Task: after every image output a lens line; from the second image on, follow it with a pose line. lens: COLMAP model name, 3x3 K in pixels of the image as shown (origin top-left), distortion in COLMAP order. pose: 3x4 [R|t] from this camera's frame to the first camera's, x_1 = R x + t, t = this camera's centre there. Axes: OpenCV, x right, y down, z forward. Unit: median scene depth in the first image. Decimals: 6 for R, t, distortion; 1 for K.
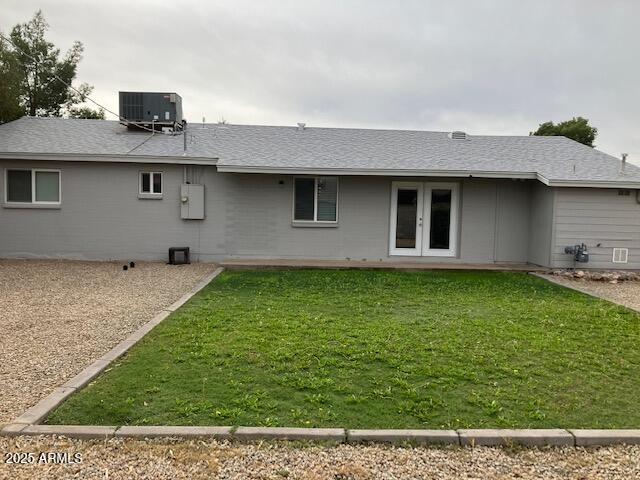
lens RADIAL K [[525.8, 0, 320.0], [0, 525.8, 240.0], [0, 0, 1]] dist [0.029376, -0.006102]
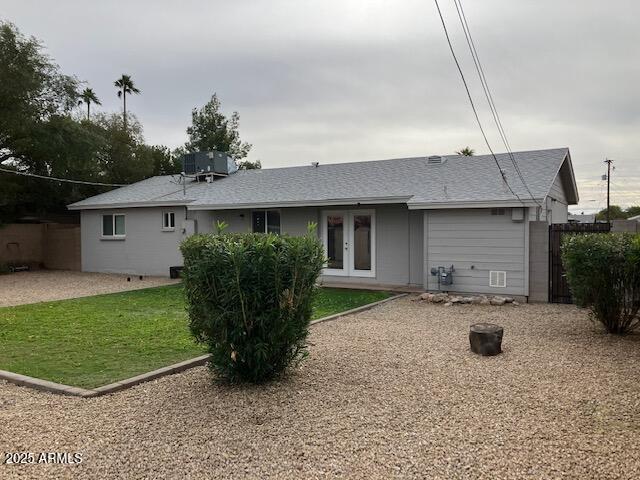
lens RADIAL K [[525.8, 0, 320.0], [0, 525.8, 240.0], [0, 0, 1]] dist [0.029376, -0.006102]
pose [[0.846721, -0.017730, -0.531741, 0.737492], [-0.010517, 0.998692, -0.050046, 0.009937], [0.531933, 0.047967, 0.845427, 0.034971]]
